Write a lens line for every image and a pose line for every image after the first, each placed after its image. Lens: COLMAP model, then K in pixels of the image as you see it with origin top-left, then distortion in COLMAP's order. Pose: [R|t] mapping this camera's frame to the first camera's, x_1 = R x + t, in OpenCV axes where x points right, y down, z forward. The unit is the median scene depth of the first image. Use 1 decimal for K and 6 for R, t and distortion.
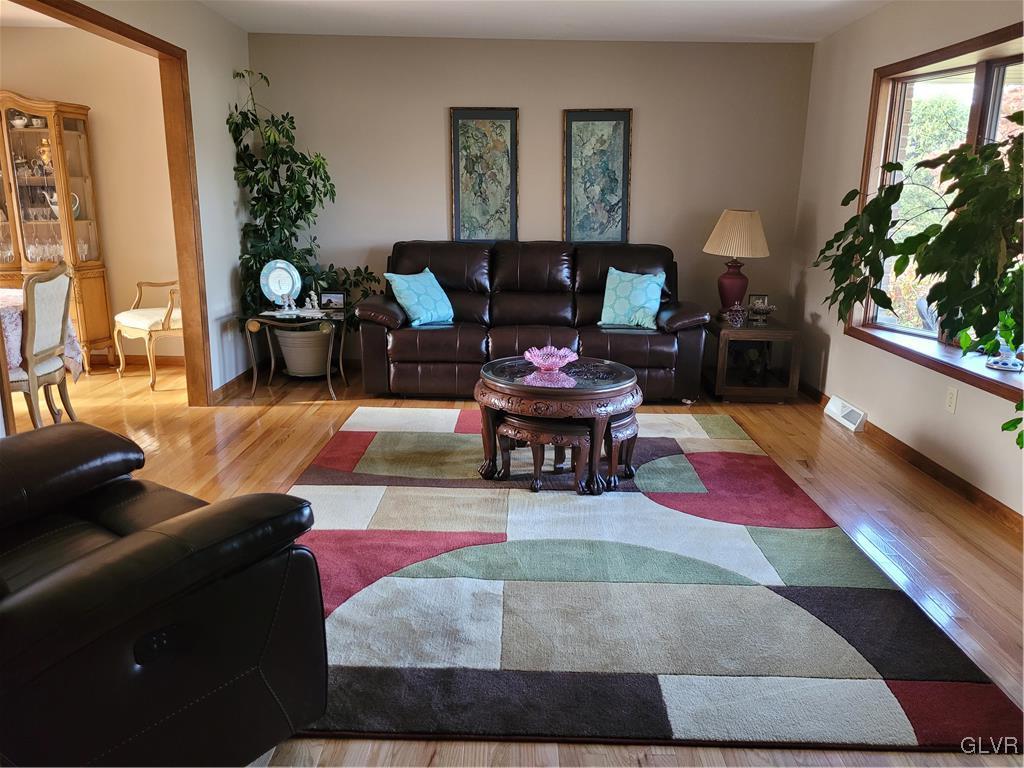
lens RADIAL K [[769.3, 0, 512.0], [0, 769.3, 384.0], [0, 0, 1]] dist [0.084676, -0.046869]
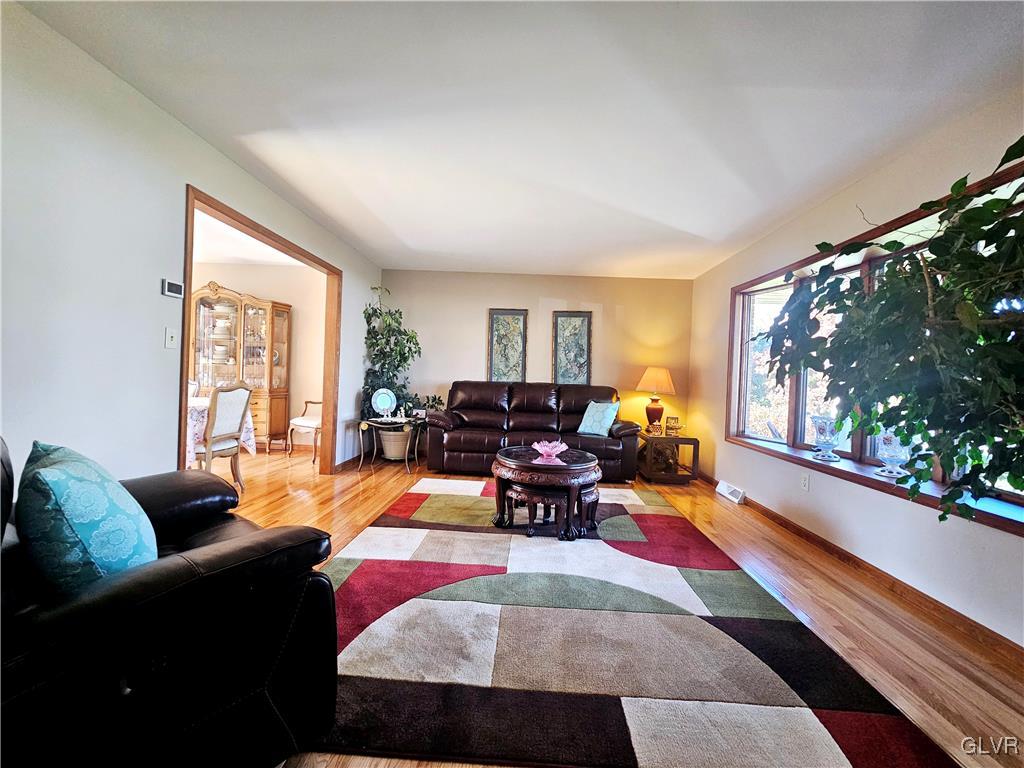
lens RADIAL K [[422.4, 0, 517.3], [0, 422.4, 383.3], [0, 0, 1]] dist [0.003991, -0.000103]
pose [[0.999379, 0.026718, -0.022990, 0.012857], [-0.031016, 0.976462, -0.213450, 0.019370], [0.016746, 0.214030, 0.976684, 0.111872]]
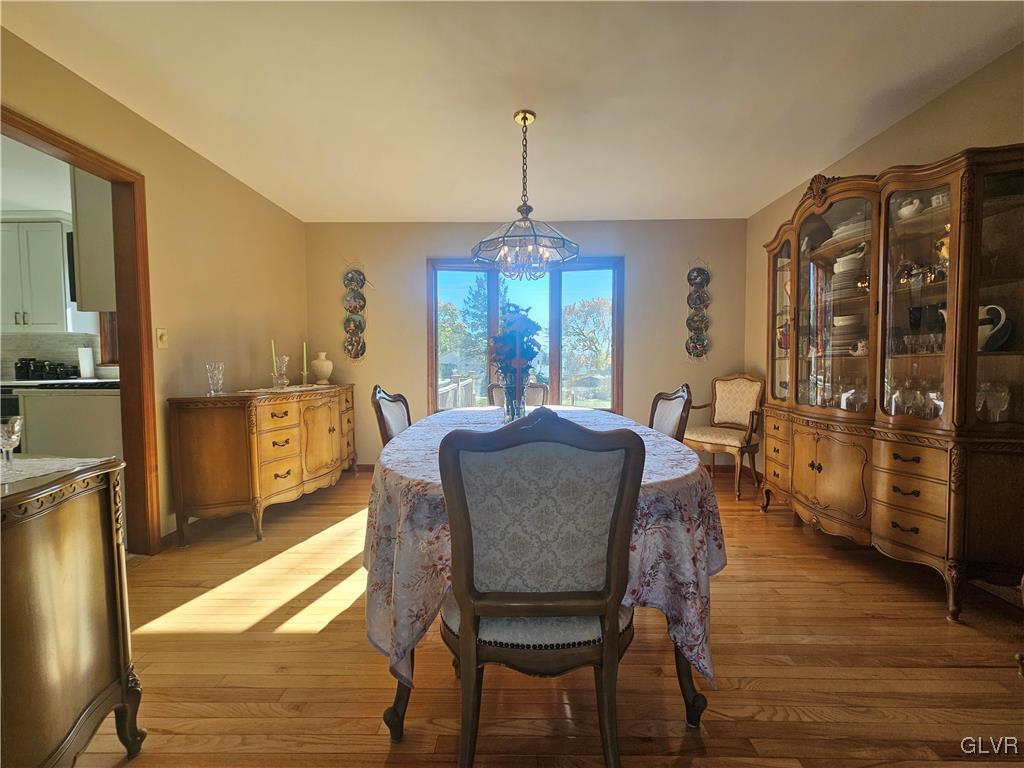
lens RADIAL K [[422.4, 0, 517.3], [0, 422.4, 383.3], [0, 0, 1]] dist [0.003991, -0.000103]
pose [[-0.000764, 0.029225, -0.999573, -0.285907], [-0.218949, 0.975315, 0.028683, -0.137690], [0.975736, 0.218878, 0.005654, 0.784293]]
